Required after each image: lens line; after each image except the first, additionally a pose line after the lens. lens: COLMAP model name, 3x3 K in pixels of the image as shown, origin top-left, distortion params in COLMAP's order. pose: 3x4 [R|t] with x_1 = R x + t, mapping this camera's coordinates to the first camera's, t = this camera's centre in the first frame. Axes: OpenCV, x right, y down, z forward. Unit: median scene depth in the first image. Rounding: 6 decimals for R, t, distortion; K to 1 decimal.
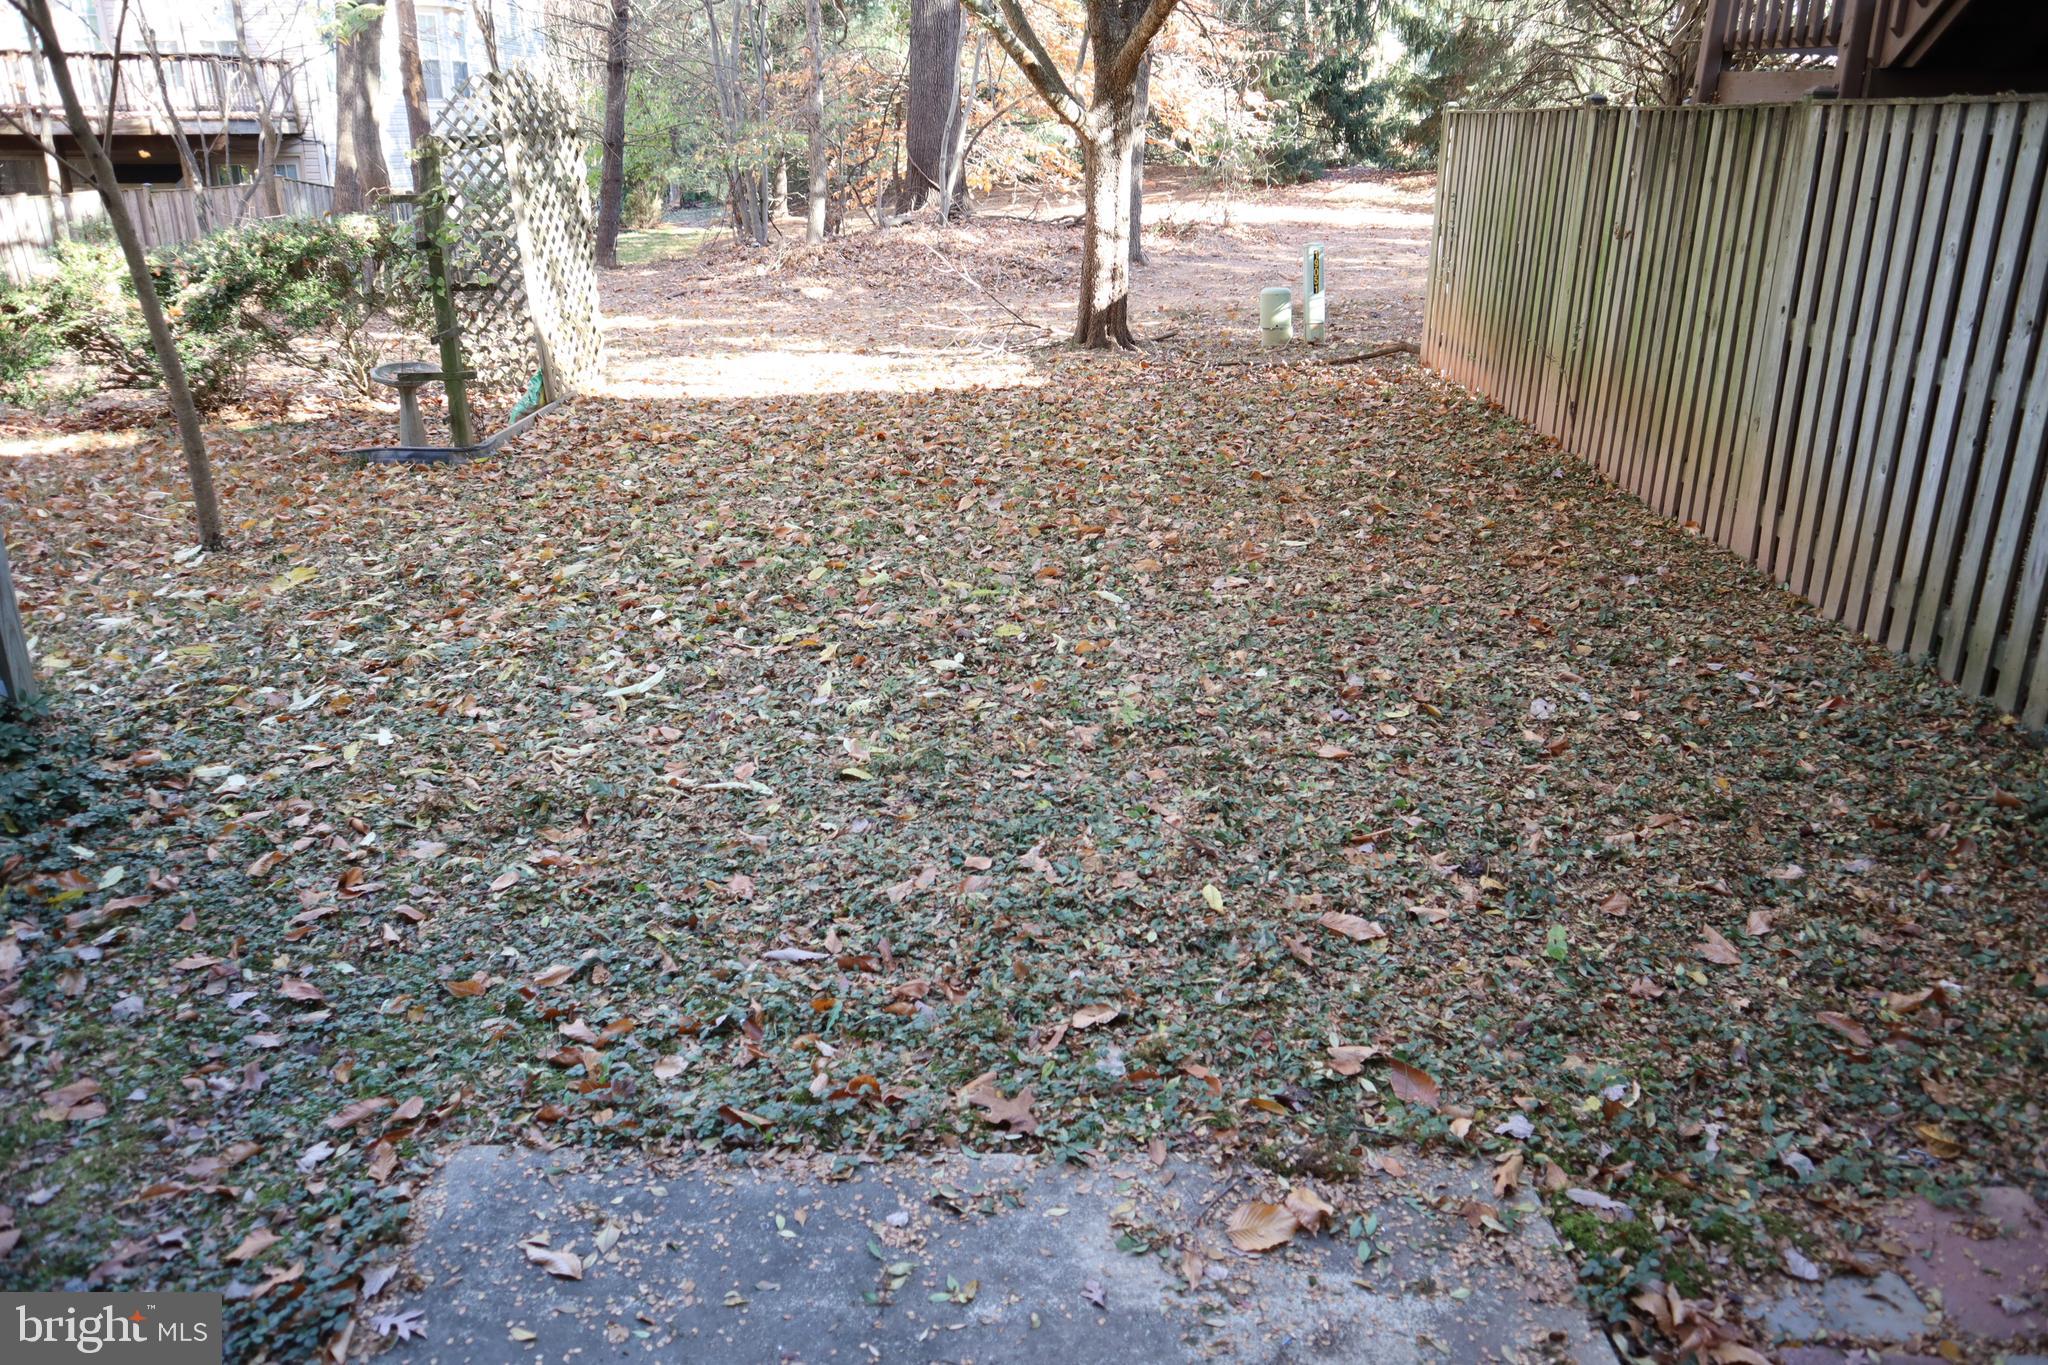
lens RADIAL K [[1441.1, 0, 1023.0], [0, 1441.1, 676.2], [0, 0, 1]] dist [-0.069336, 0.001205]
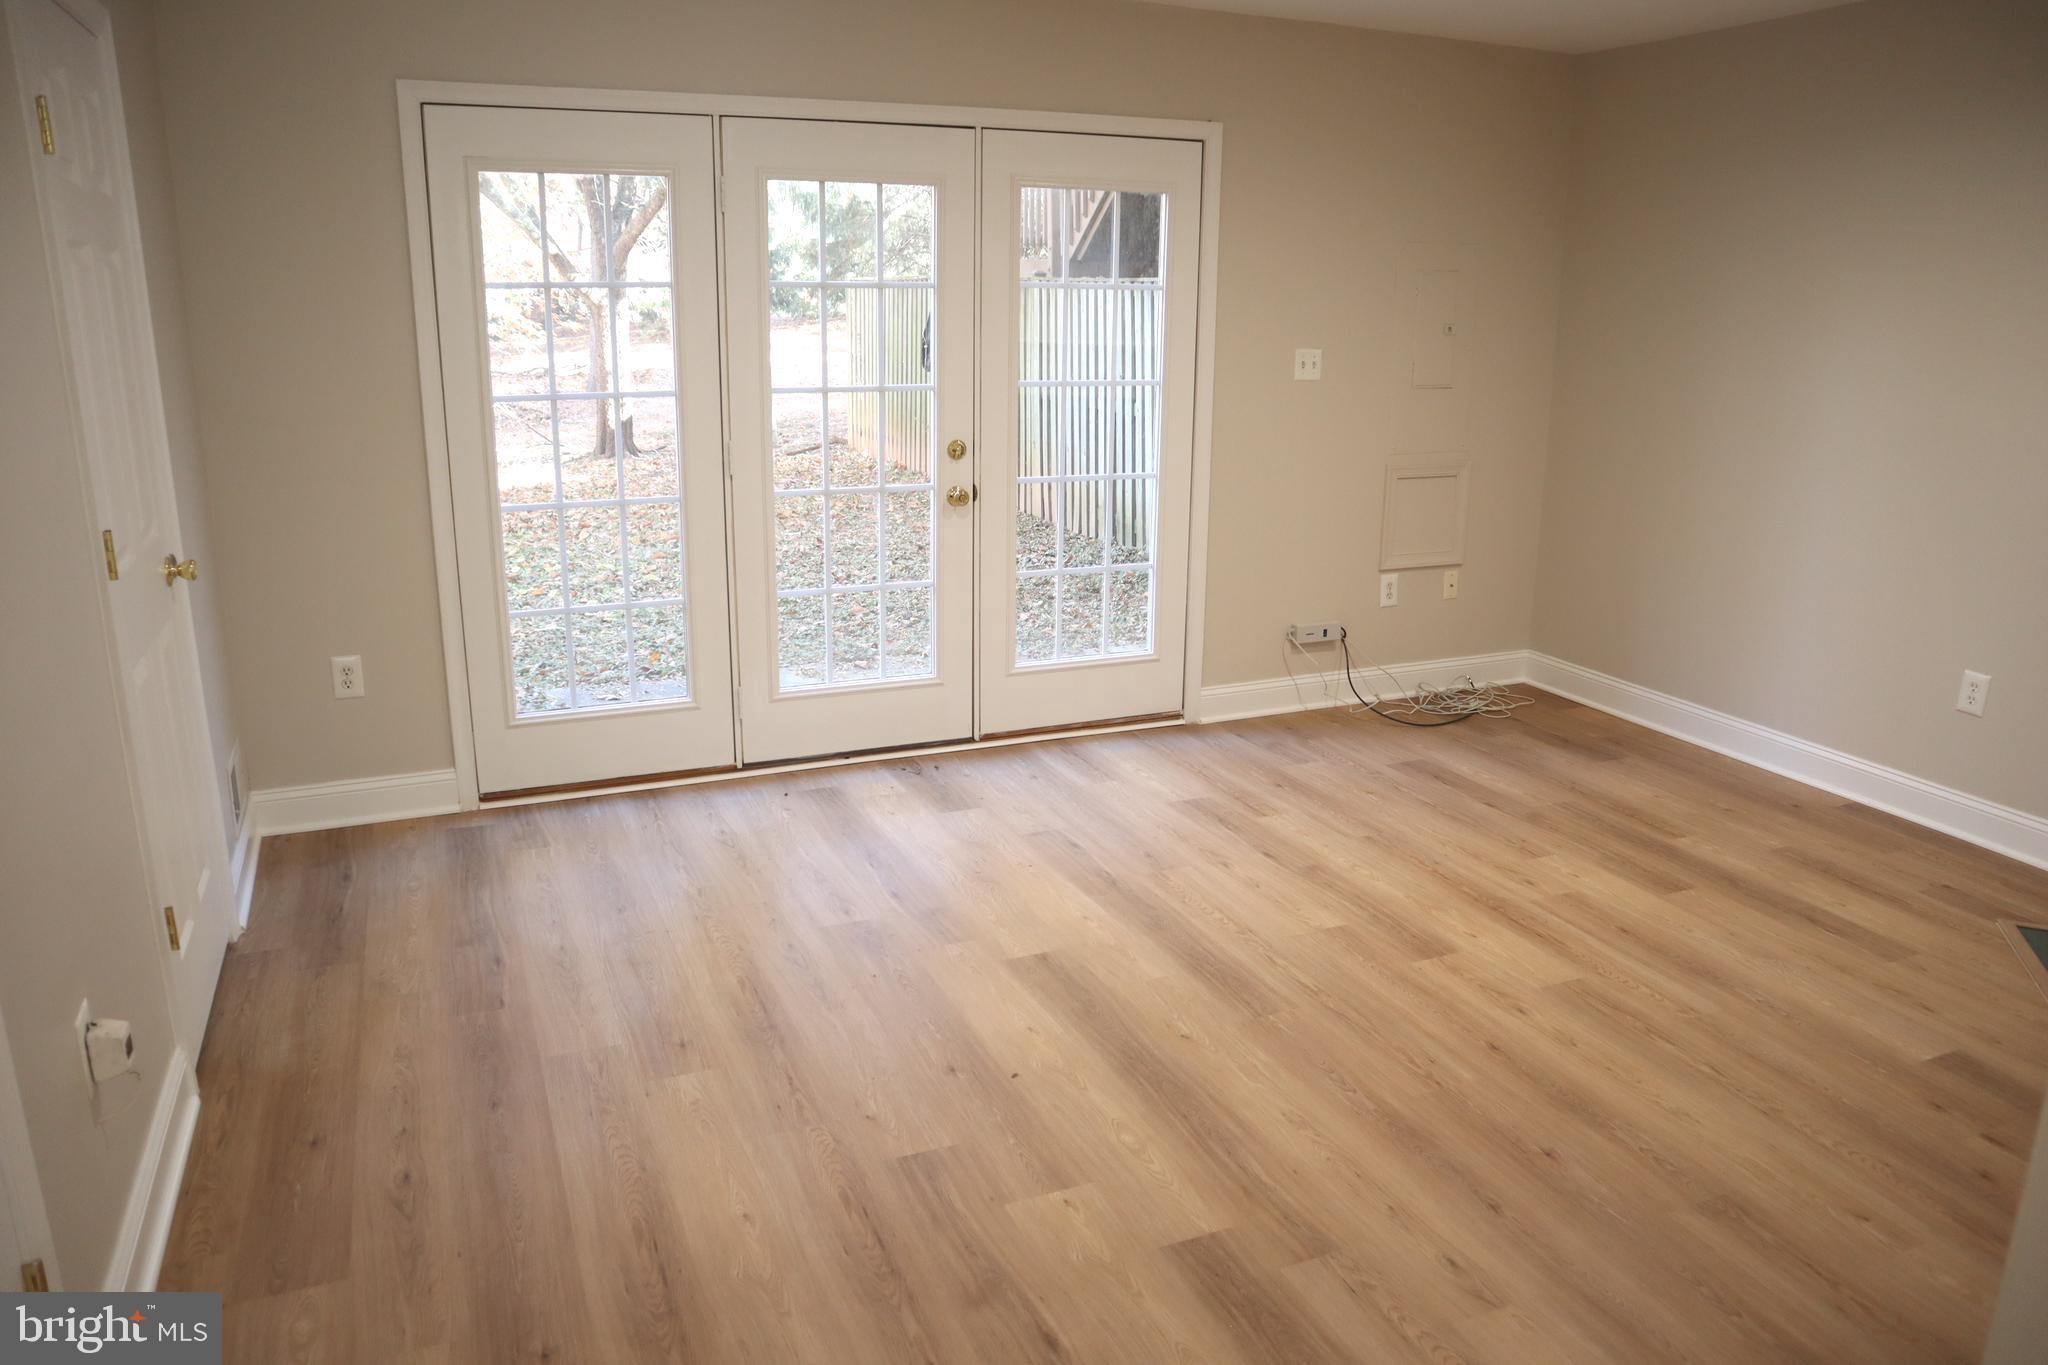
lens RADIAL K [[1441.1, 0, 1022.1], [0, 1441.1, 681.2], [0, 0, 1]] dist [-0.069336, 0.001205]
pose [[0.923800, -0.113867, 0.365551, -0.106214], [0.147837, 0.986792, -0.066226, 0.120793], [-0.353182, 0.115222, 0.928432, -0.343973]]
